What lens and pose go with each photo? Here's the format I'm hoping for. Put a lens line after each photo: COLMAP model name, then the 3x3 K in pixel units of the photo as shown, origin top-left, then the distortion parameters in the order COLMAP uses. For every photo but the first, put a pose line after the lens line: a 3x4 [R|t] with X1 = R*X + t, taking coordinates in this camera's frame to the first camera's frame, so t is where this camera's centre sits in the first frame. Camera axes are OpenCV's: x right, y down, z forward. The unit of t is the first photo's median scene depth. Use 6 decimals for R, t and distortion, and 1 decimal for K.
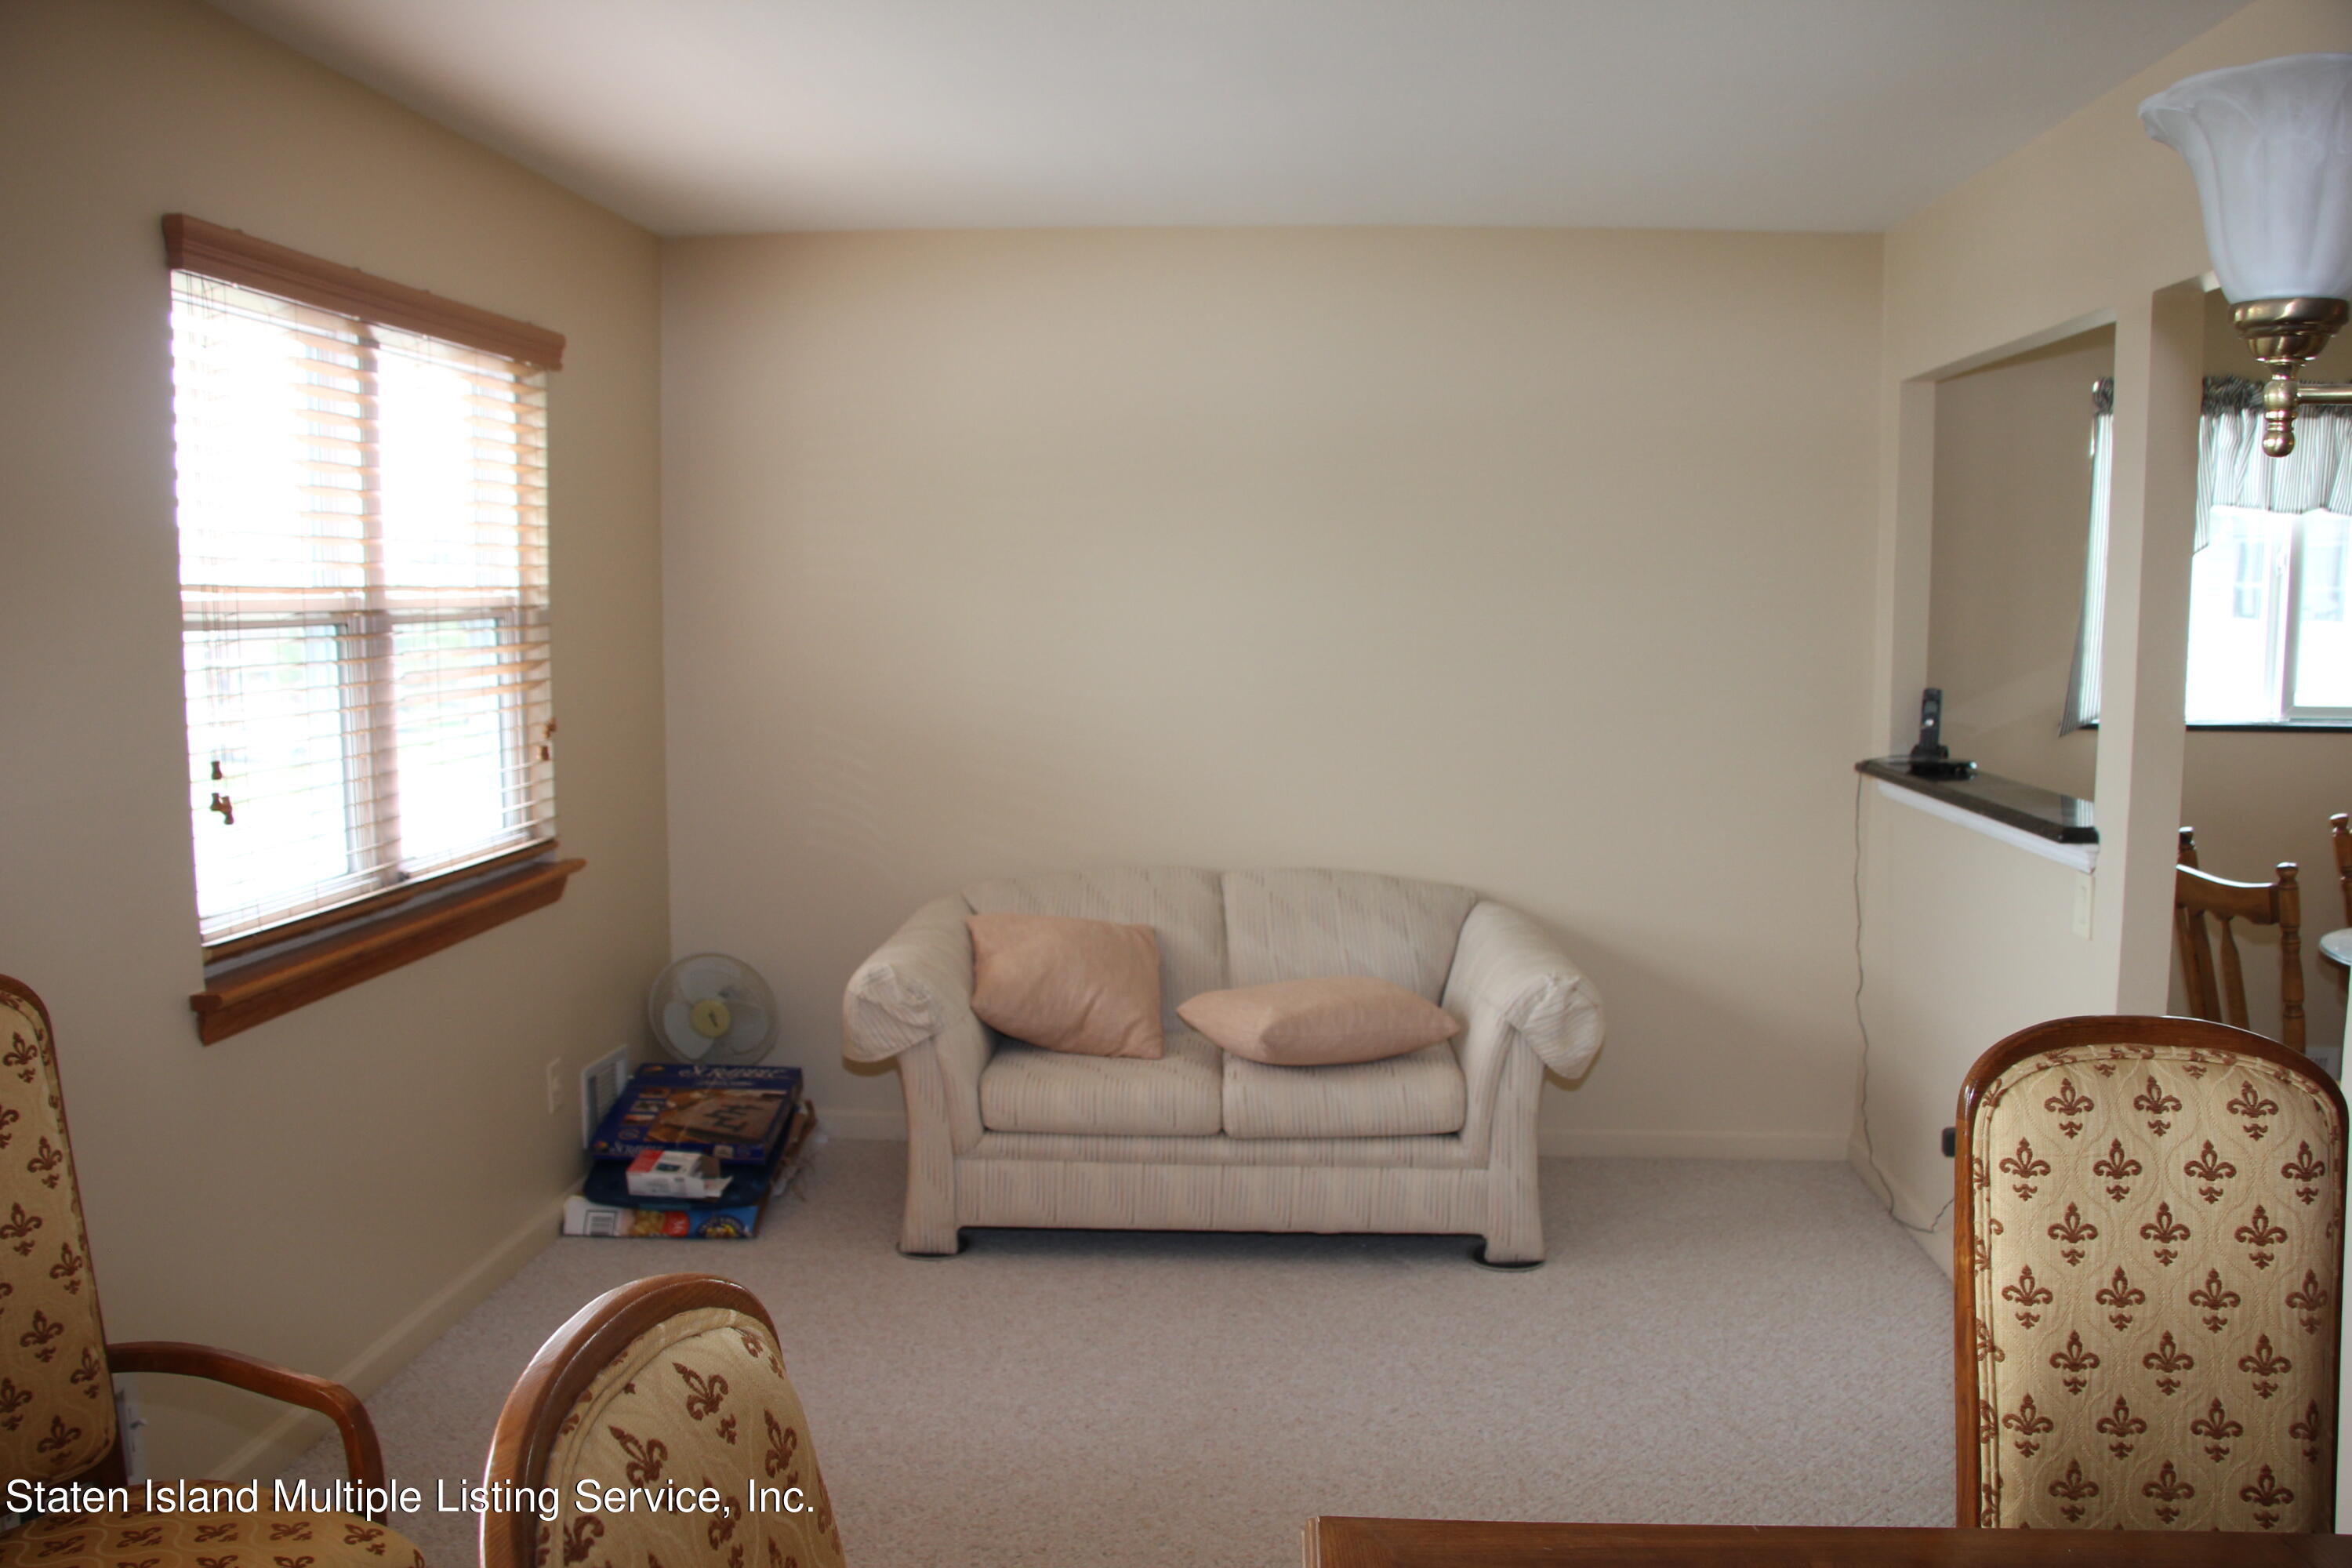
lens RADIAL K [[1915.0, 0, 1178.7], [0, 1915.0, 825.4], [0, 0, 1]] dist [-0.202363, 0.209781]
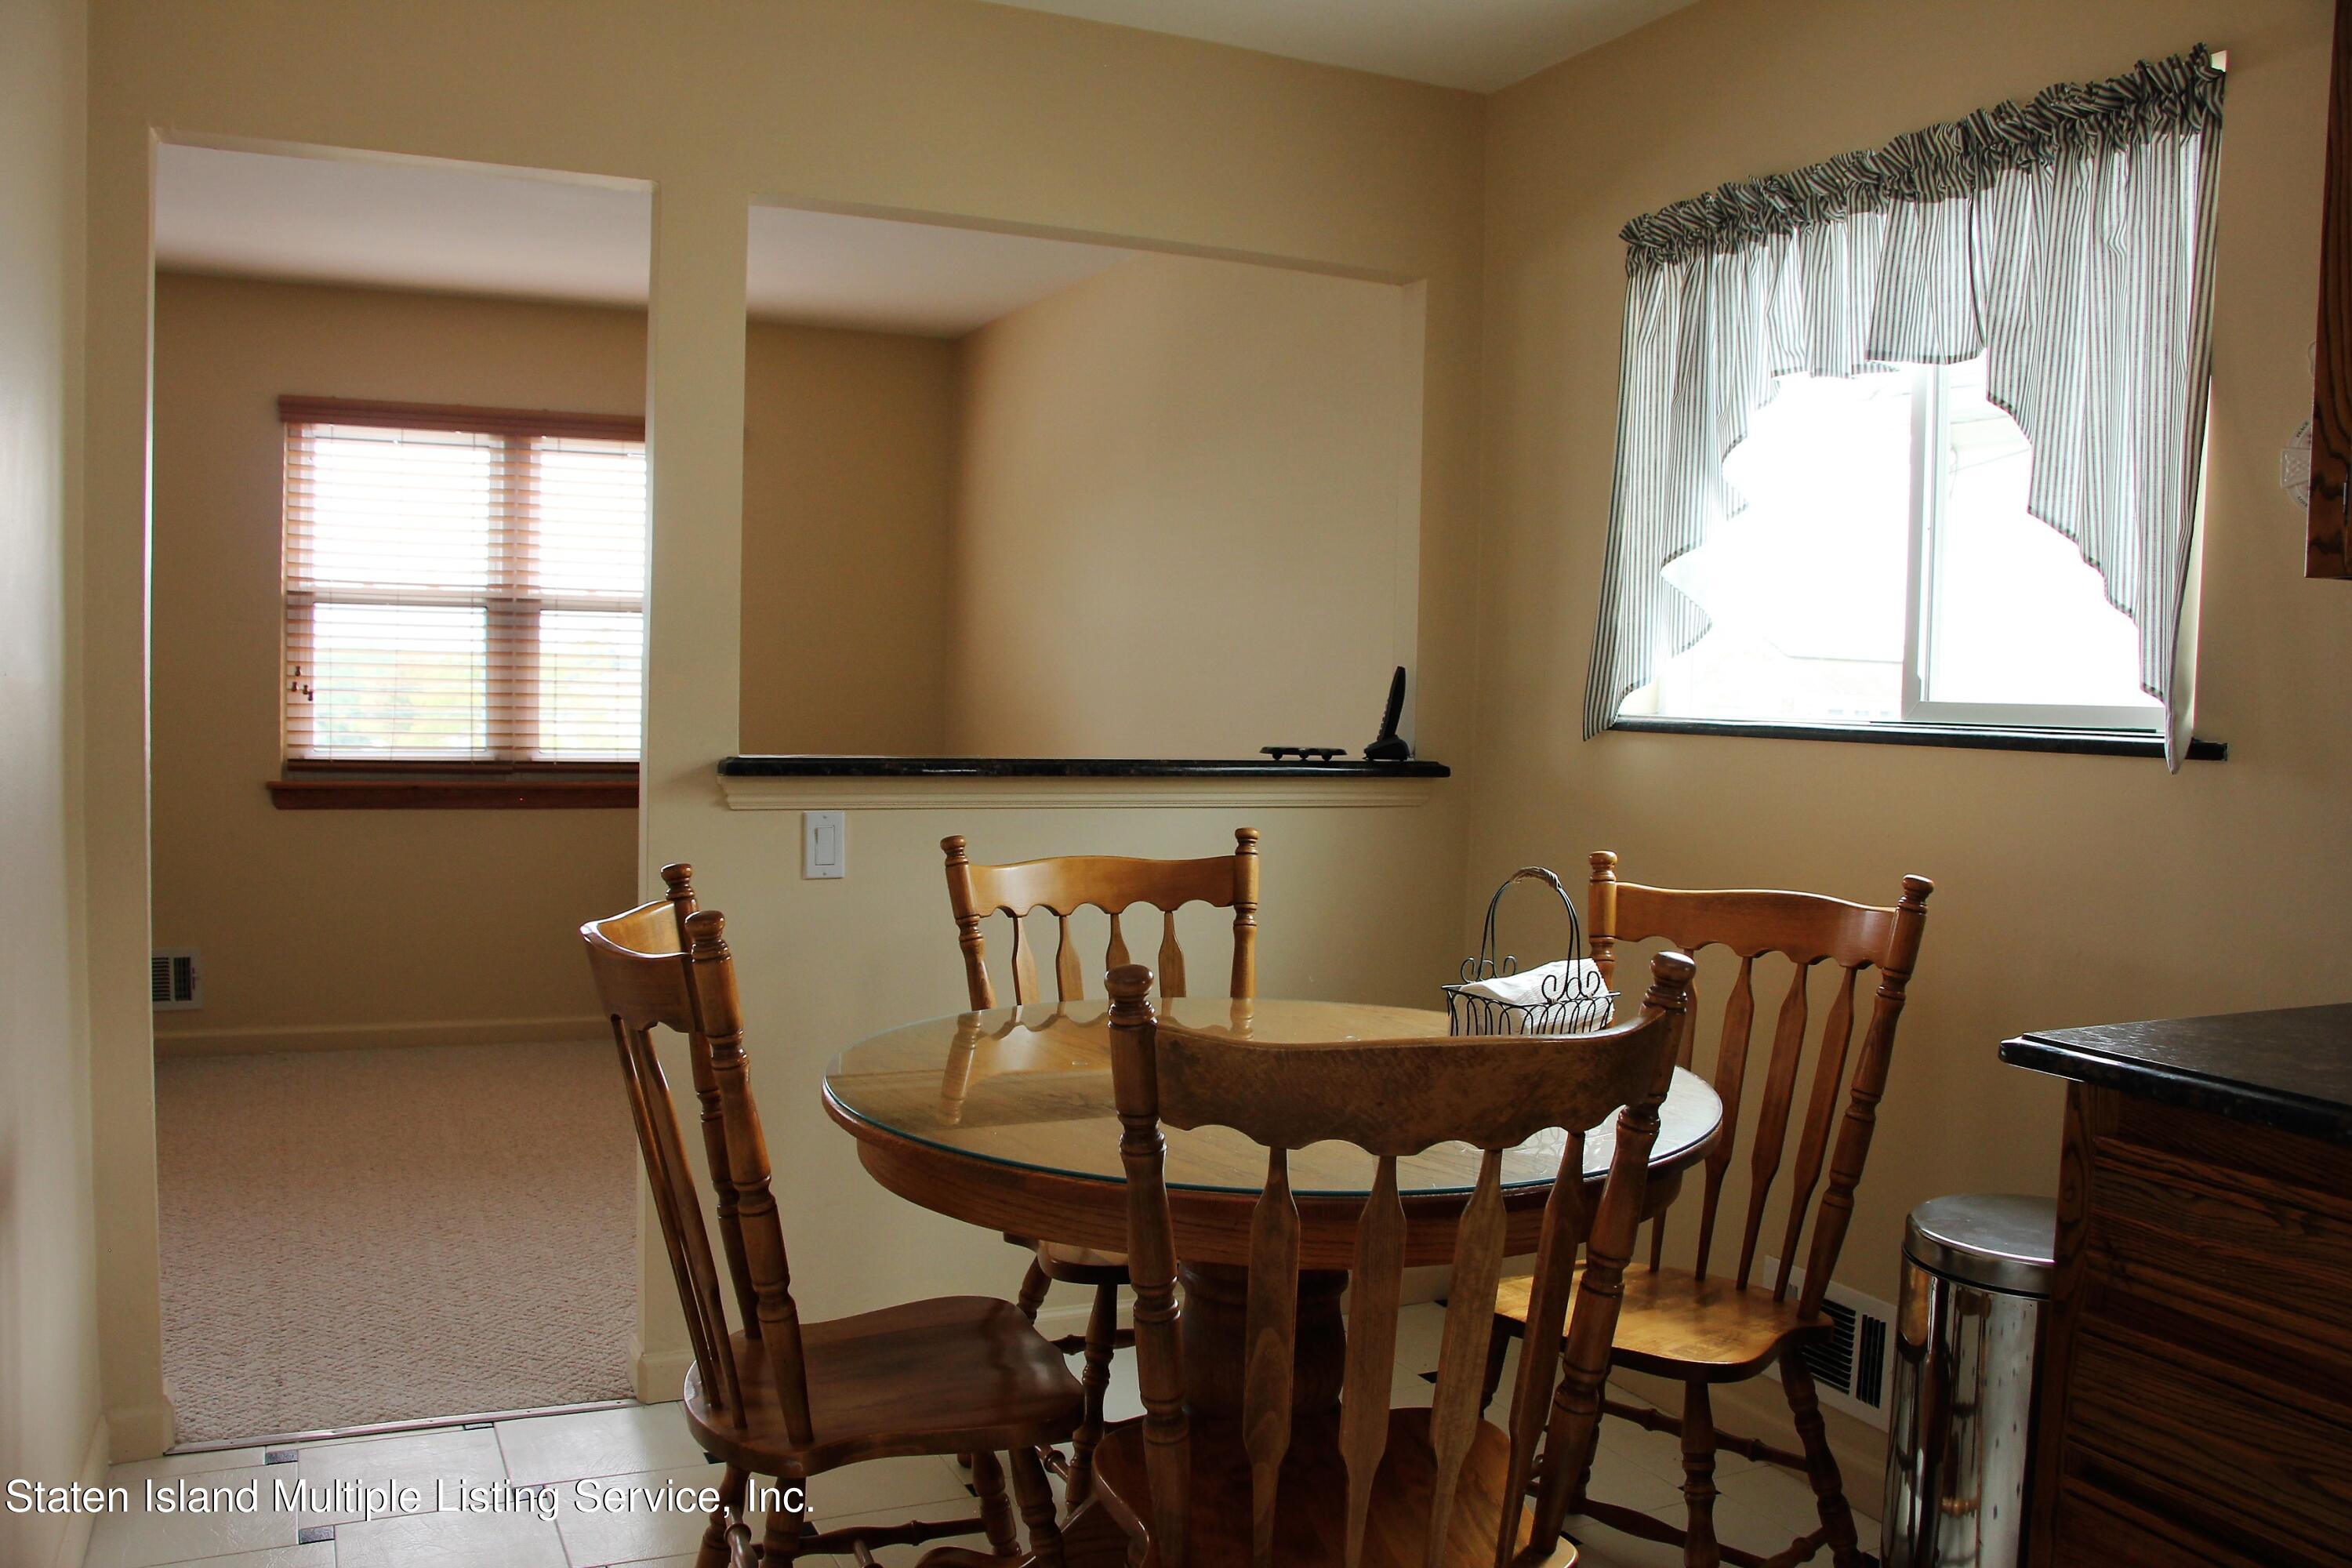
lens RADIAL K [[1915.0, 0, 1178.7], [0, 1915.0, 825.4], [0, 0, 1]] dist [-0.202363, 0.209781]
pose [[0.471512, 0.071404, -0.878964, 1.335955], [-0.124079, 0.992173, 0.014040, -0.009195], [0.873087, 0.102441, 0.476681, 0.711615]]
